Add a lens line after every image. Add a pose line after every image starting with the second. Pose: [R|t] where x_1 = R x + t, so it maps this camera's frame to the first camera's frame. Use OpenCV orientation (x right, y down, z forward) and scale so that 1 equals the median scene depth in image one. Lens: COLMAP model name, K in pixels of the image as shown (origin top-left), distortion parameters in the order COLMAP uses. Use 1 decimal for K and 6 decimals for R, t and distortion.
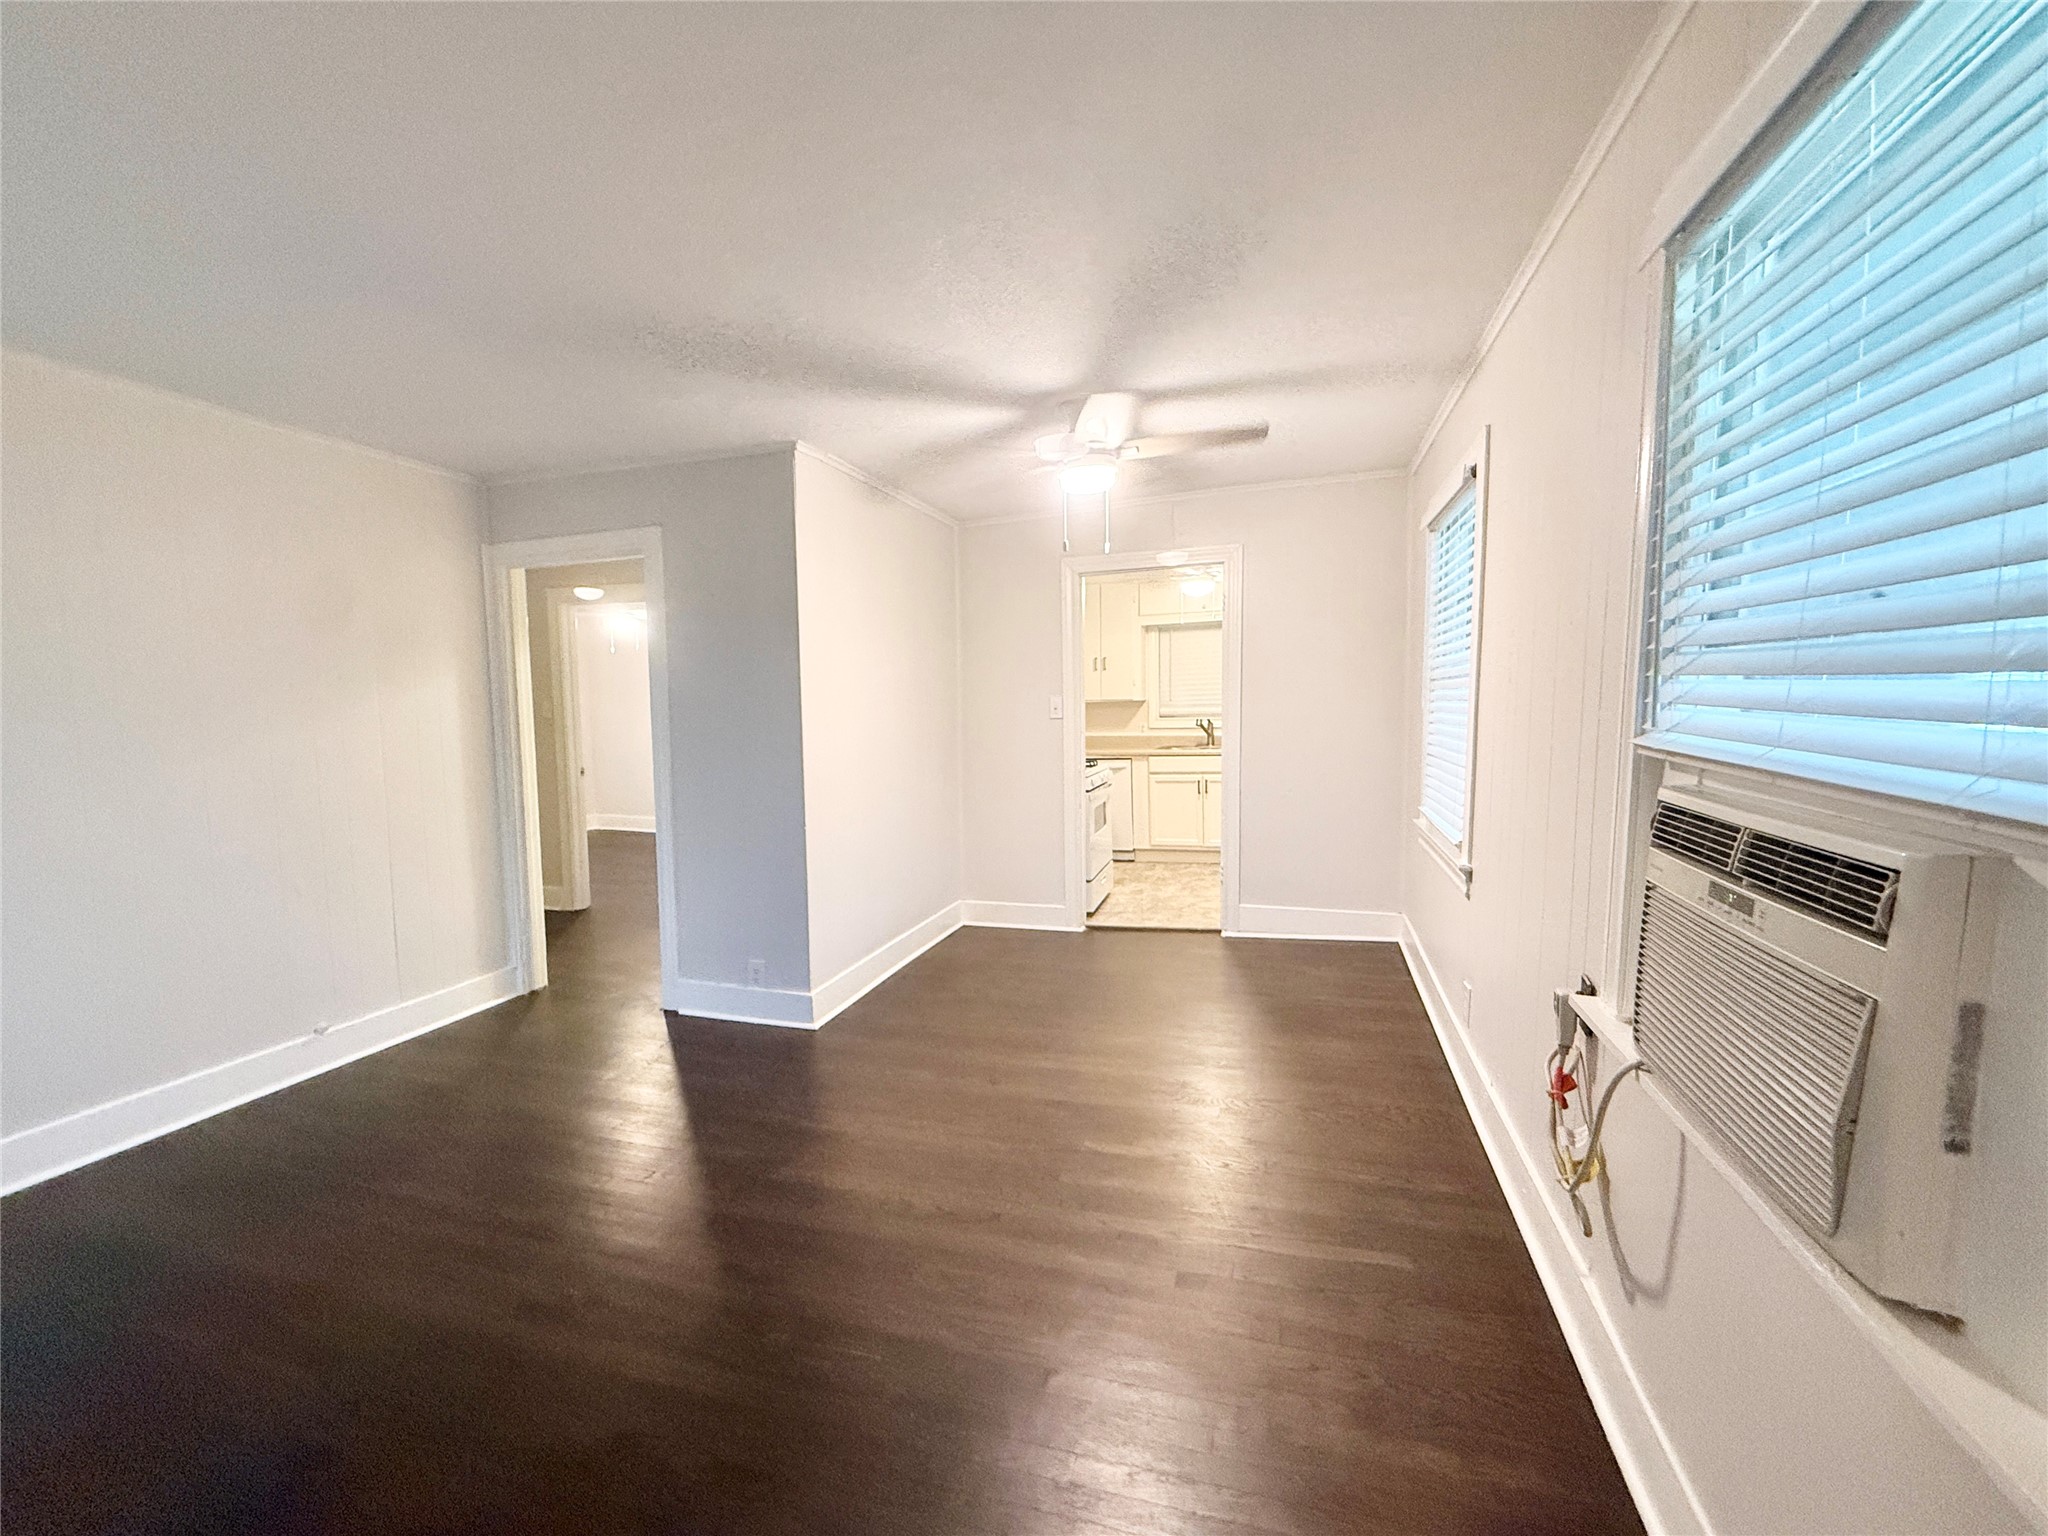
lens RADIAL K [[827.0, 0, 1024.0], [0, 827.0, 768.0], [0, 0, 1]] dist [-0.000941, 0.000031]
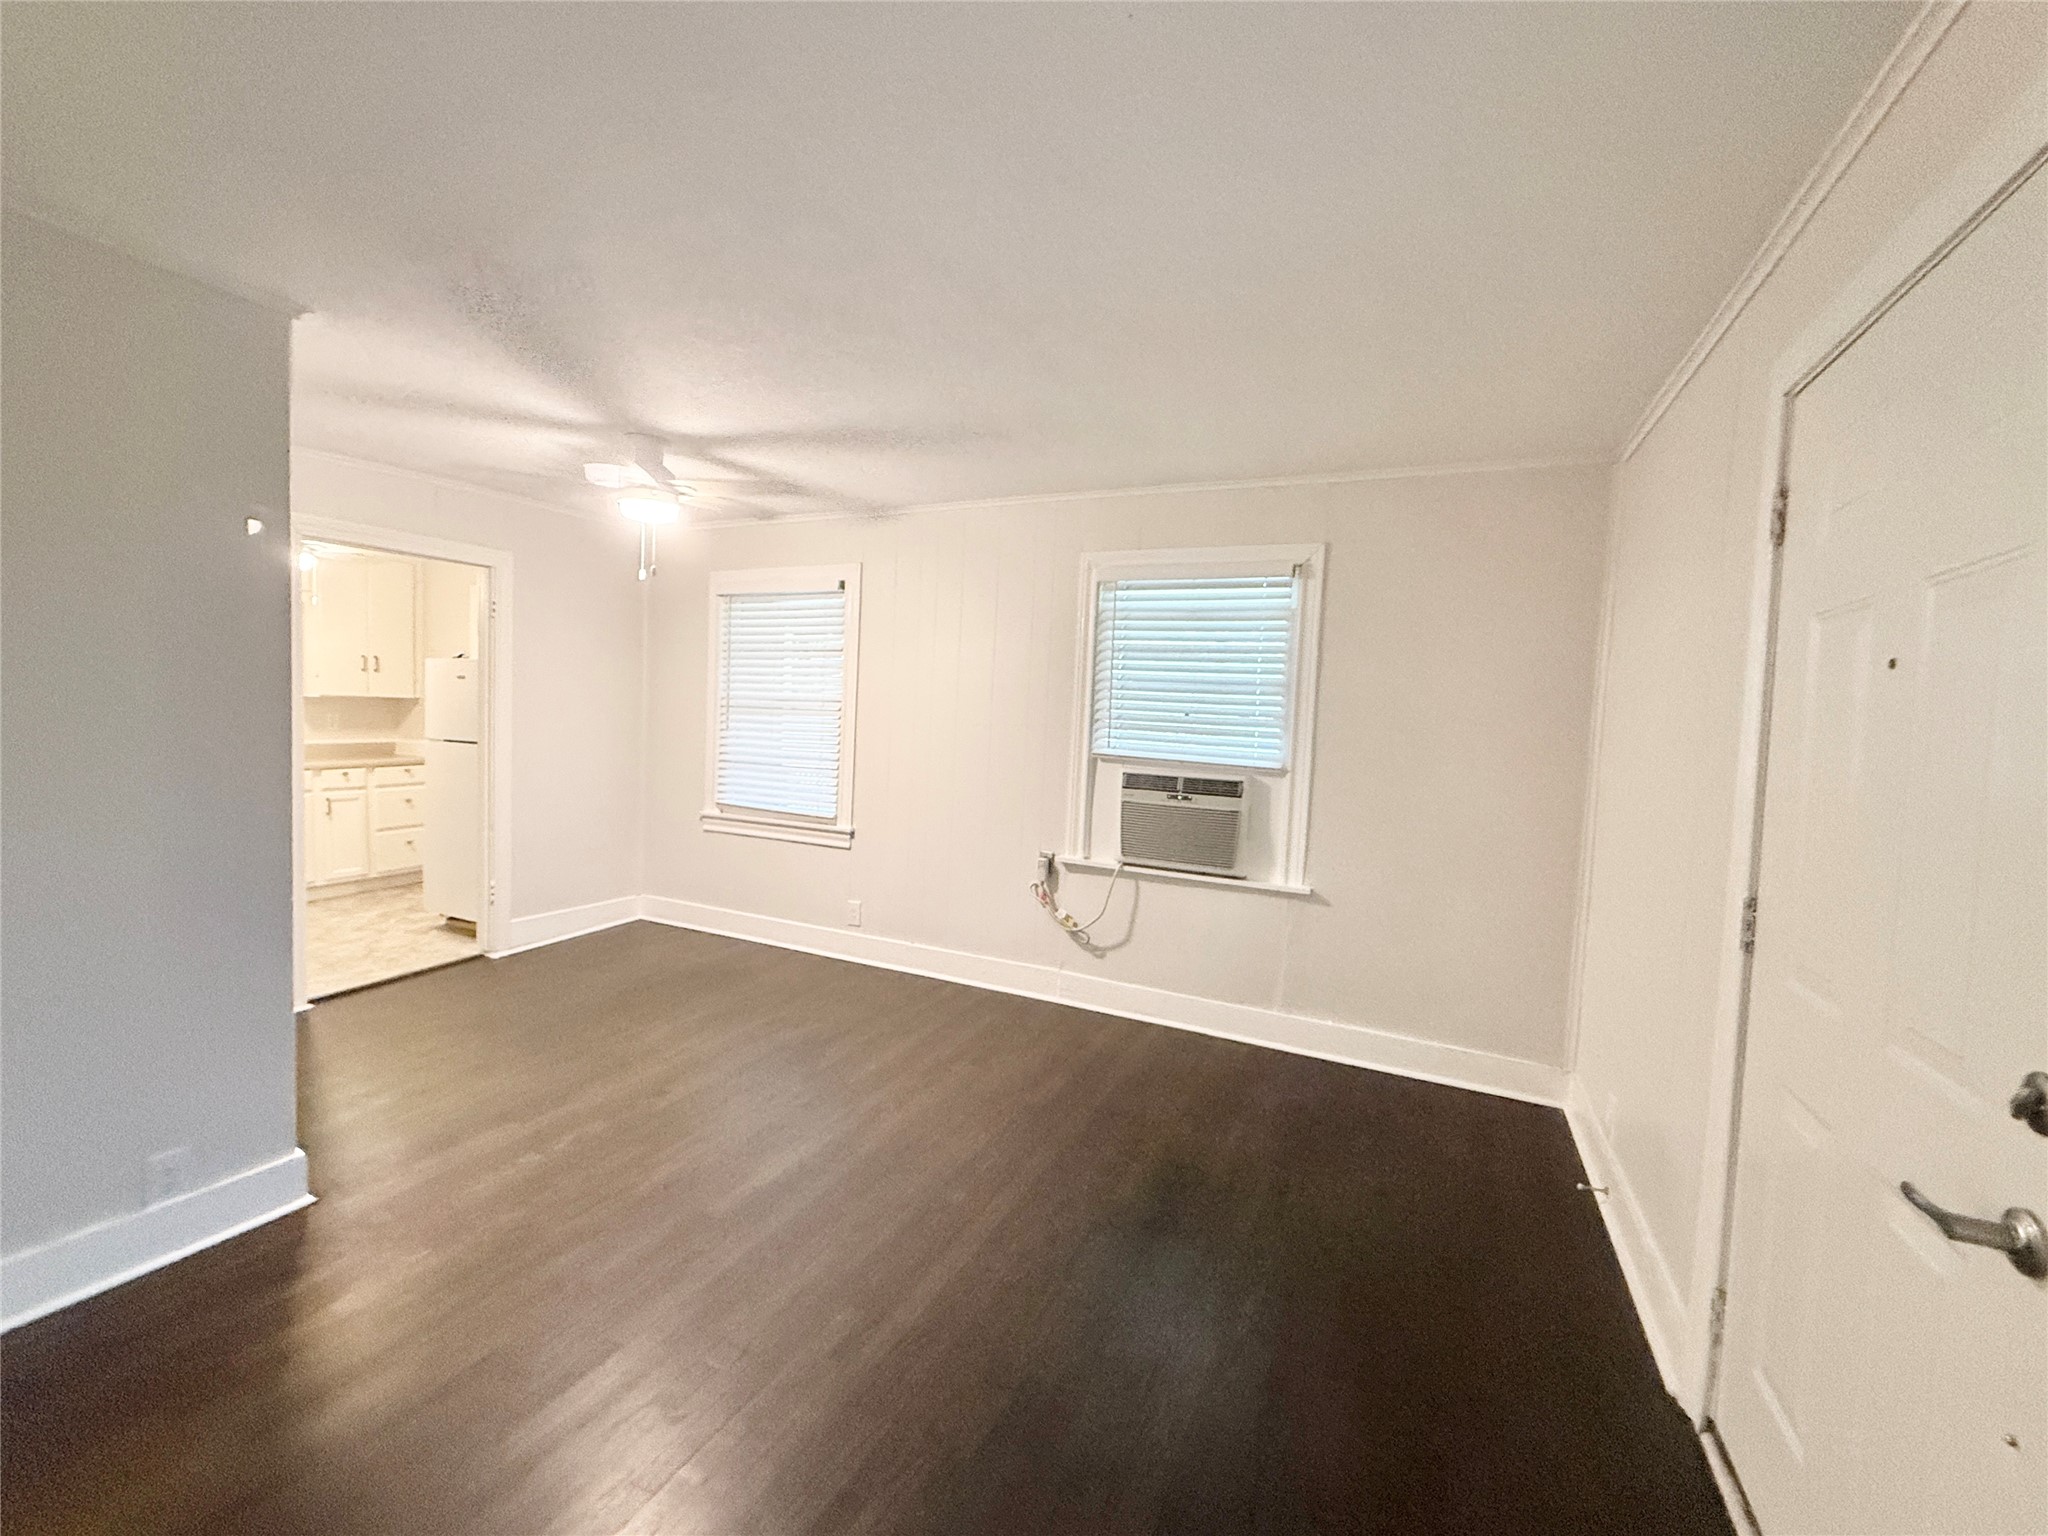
lens RADIAL K [[821.5, 0, 1024.0], [0, 821.5, 768.0], [0, 0, 1]] dist [0.007910, 0.000754]
pose [[0.153647, -0.032084, 0.987605, -0.559946], [0.035647, 0.999002, 0.026908, -0.017944], [-0.987483, 0.031071, 0.154637, 0.229336]]
